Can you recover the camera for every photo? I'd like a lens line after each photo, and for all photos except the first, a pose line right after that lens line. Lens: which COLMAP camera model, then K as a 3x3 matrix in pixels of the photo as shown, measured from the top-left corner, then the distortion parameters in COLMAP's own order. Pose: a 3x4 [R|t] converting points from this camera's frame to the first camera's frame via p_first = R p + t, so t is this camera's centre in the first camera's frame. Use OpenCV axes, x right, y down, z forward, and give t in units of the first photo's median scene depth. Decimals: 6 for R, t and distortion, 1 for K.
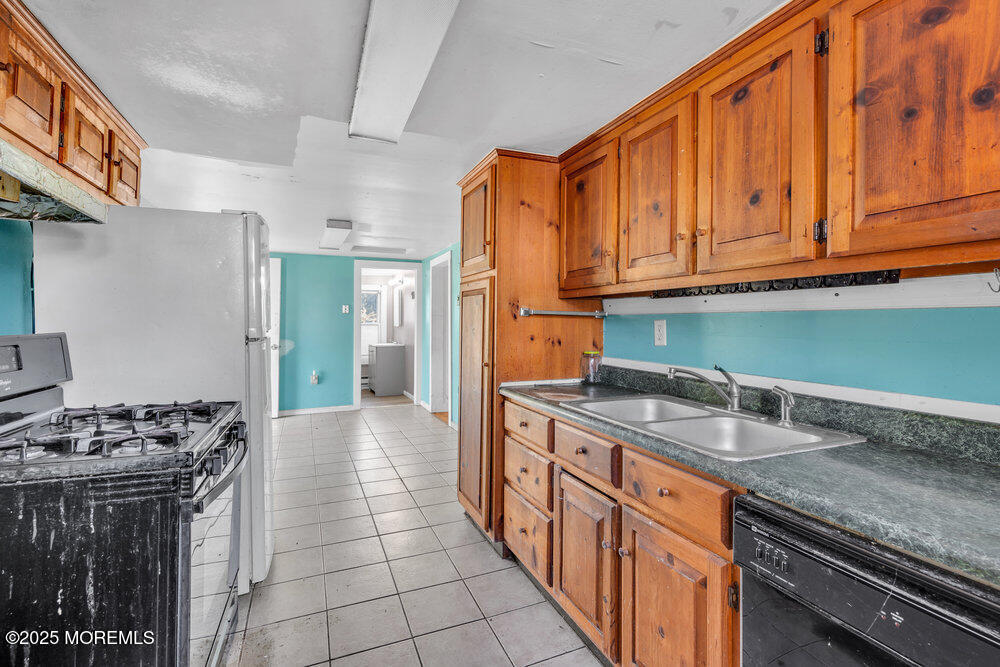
lens RADIAL K [[464.6, 0, 503.6], [0, 464.6, 330.0], [0, 0, 1]] dist [-0.001980, 0.000786]
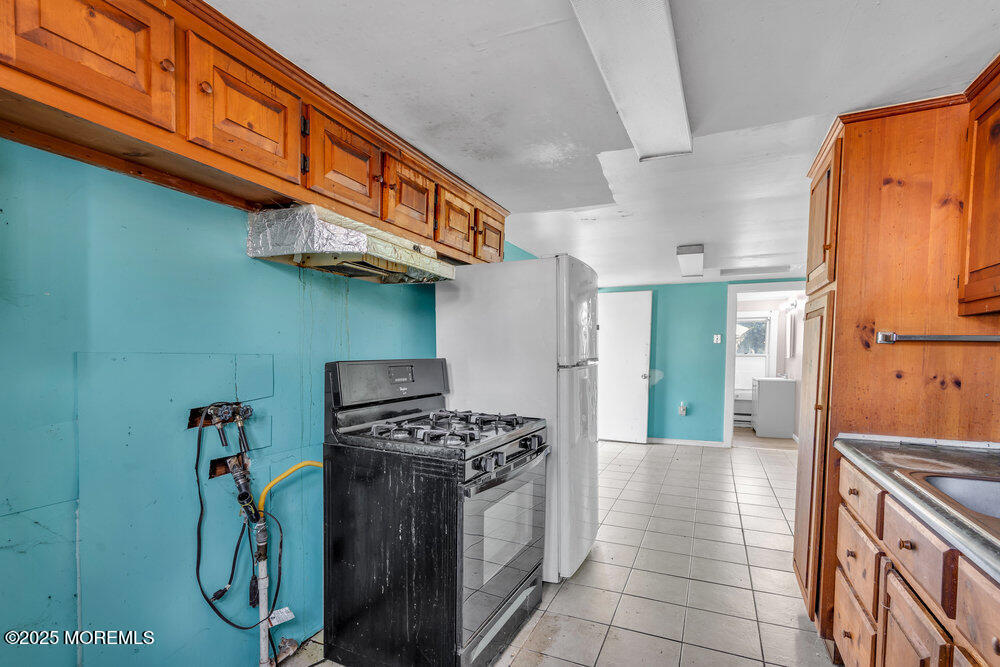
lens RADIAL K [[474.7, 0, 502.4], [0, 474.7, 379.1], [0, 0, 1]] dist [-0.000657, 0.000799]
pose [[0.679081, 0.043375, -0.732781, 0.216327], [-0.016160, 0.998894, 0.044152, 0.001979], [0.733886, -0.018141, 0.679031, 0.099736]]
